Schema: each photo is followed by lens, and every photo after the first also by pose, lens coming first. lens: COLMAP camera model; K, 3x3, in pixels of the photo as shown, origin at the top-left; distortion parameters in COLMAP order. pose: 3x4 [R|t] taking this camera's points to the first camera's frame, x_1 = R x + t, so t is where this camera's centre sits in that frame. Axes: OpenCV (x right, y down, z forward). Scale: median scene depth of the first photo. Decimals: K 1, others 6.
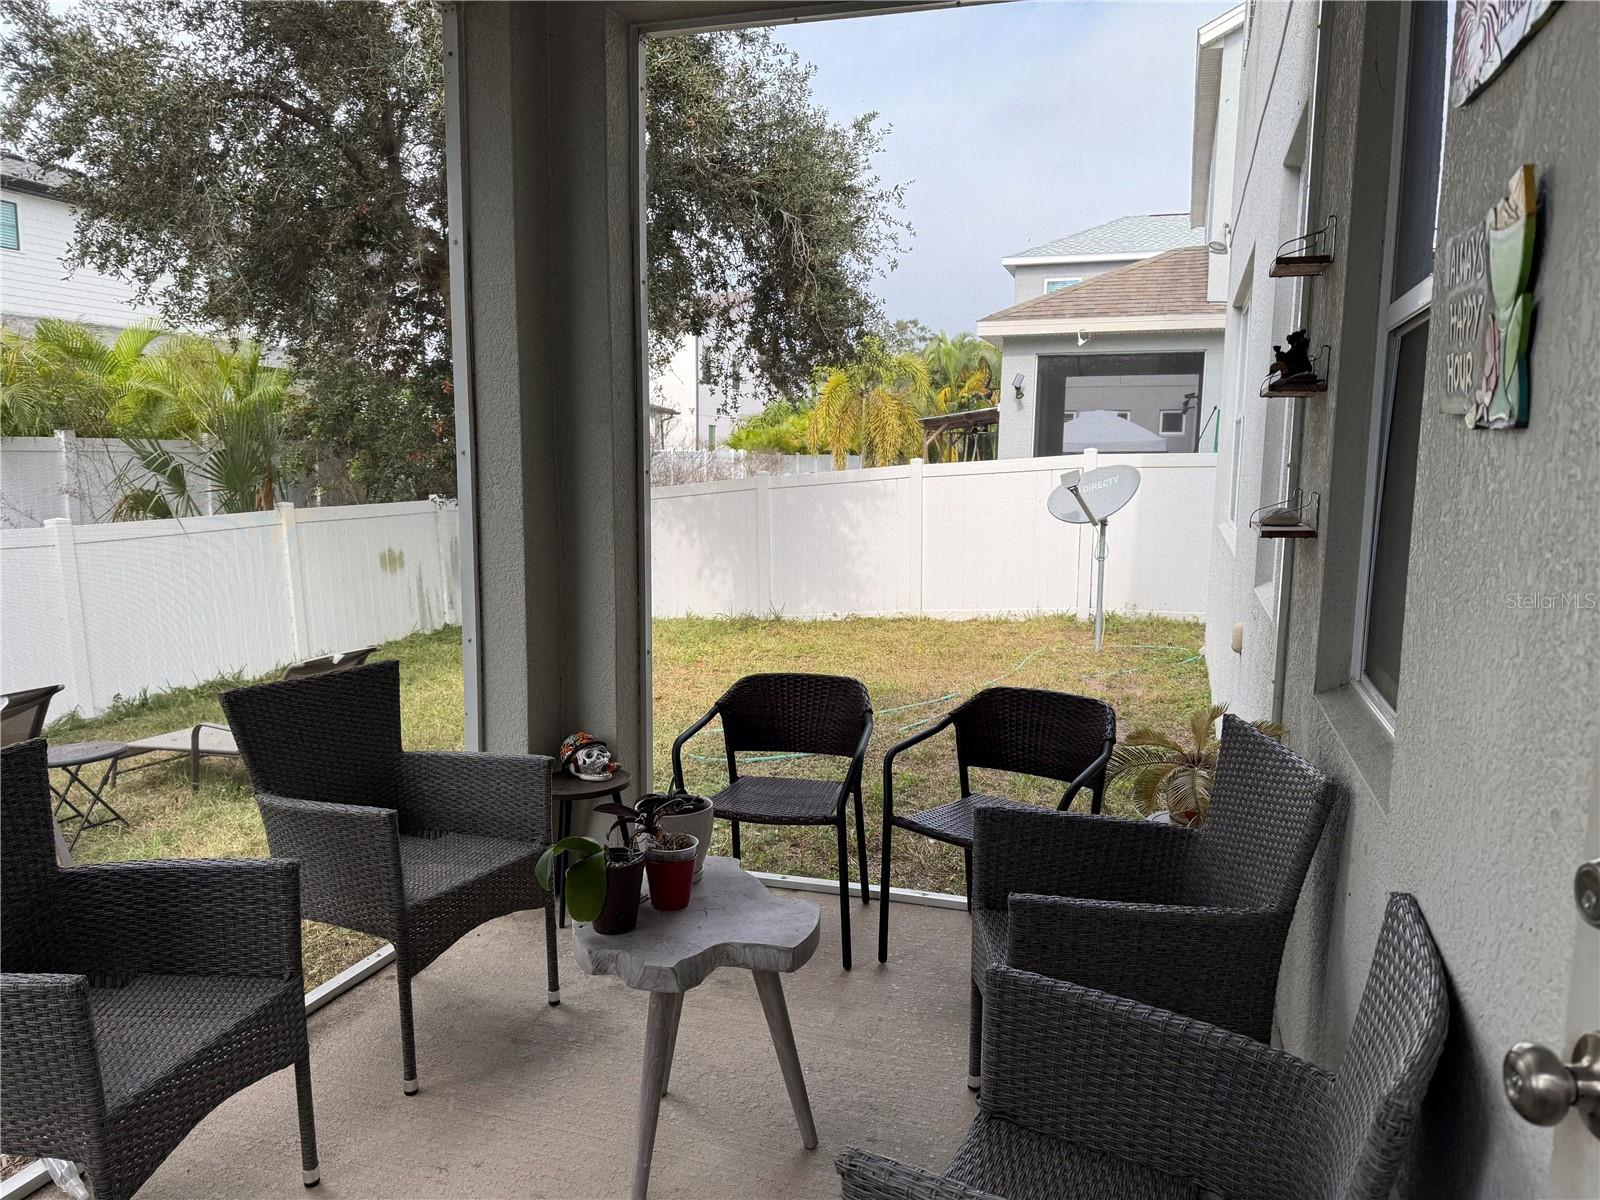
lens RADIAL K [[1130.9, 0, 799.8], [0, 1130.9, 598.4], [0, 0, 1]] dist [0.000810, -0.001953]
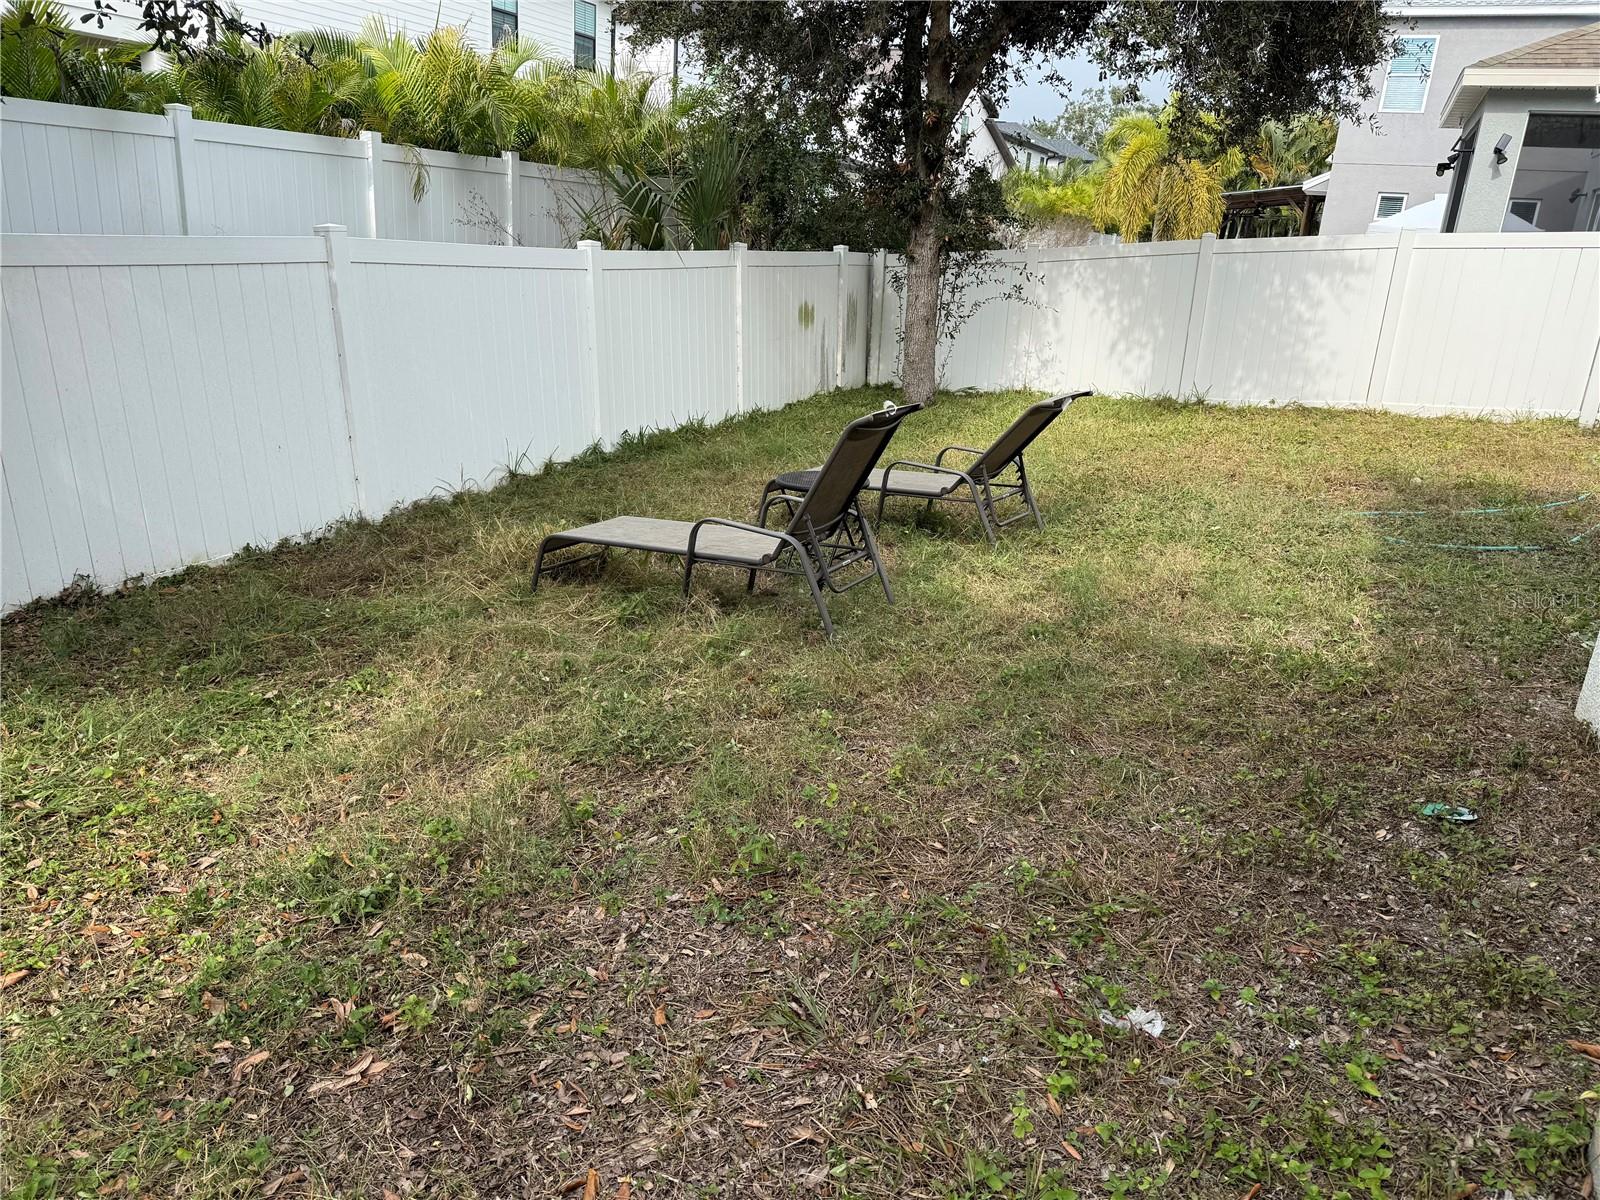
lens RADIAL K [[1130.9, 0, 801.6], [0, 1130.9, 603.4], [0, 0, 1]] dist [0.000810, -0.001953]
pose [[0.989182, 0.089144, -0.116503, -0.228853], [-0.065356, 0.978814, 0.194039, 0.021813], [0.131332, -0.184326, 0.974051, 0.023220]]
